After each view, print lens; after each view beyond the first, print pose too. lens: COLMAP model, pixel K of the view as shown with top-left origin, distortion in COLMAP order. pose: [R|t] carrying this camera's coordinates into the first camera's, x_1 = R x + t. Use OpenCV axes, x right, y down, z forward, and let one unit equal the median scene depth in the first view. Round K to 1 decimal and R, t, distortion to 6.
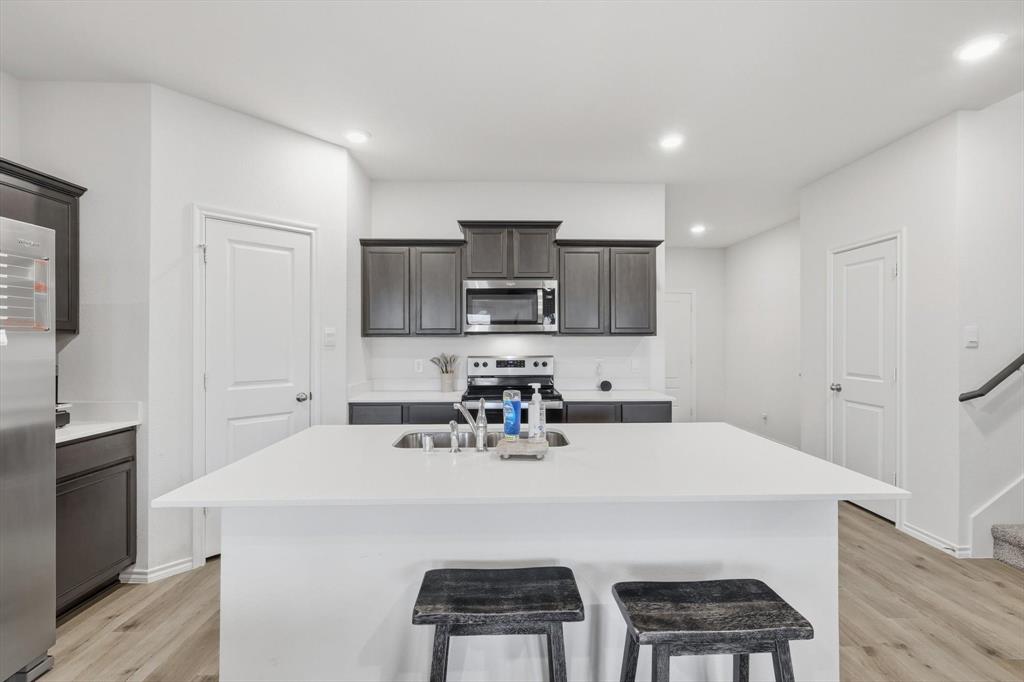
lens RADIAL K [[453.0, 0, 514.6], [0, 453.0, 338.6], [0, 0, 1]] dist [0.000959, 0.000817]
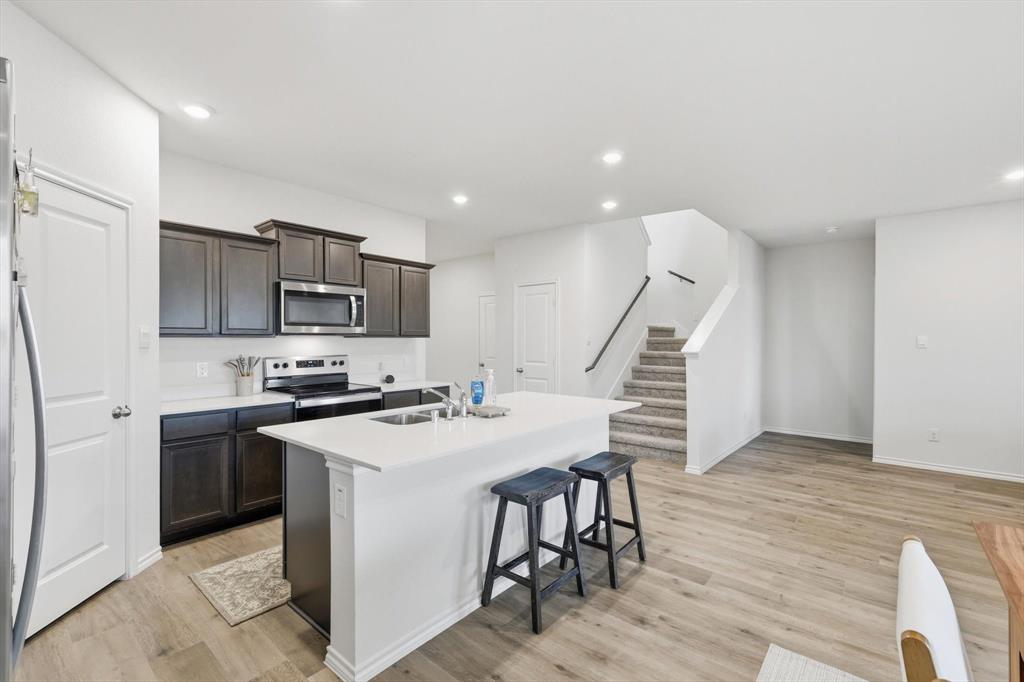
lens RADIAL K [[453.0, 0, 507.4], [0, 453.0, 341.5], [0, 0, 1]] dist [0.000959, 0.000817]
pose [[0.666620, -0.001394, 0.745396, -0.512636], [0.000017, 0.999998, 0.001854, 0.002367], [-0.745397, -0.001223, 0.666619, -0.034494]]
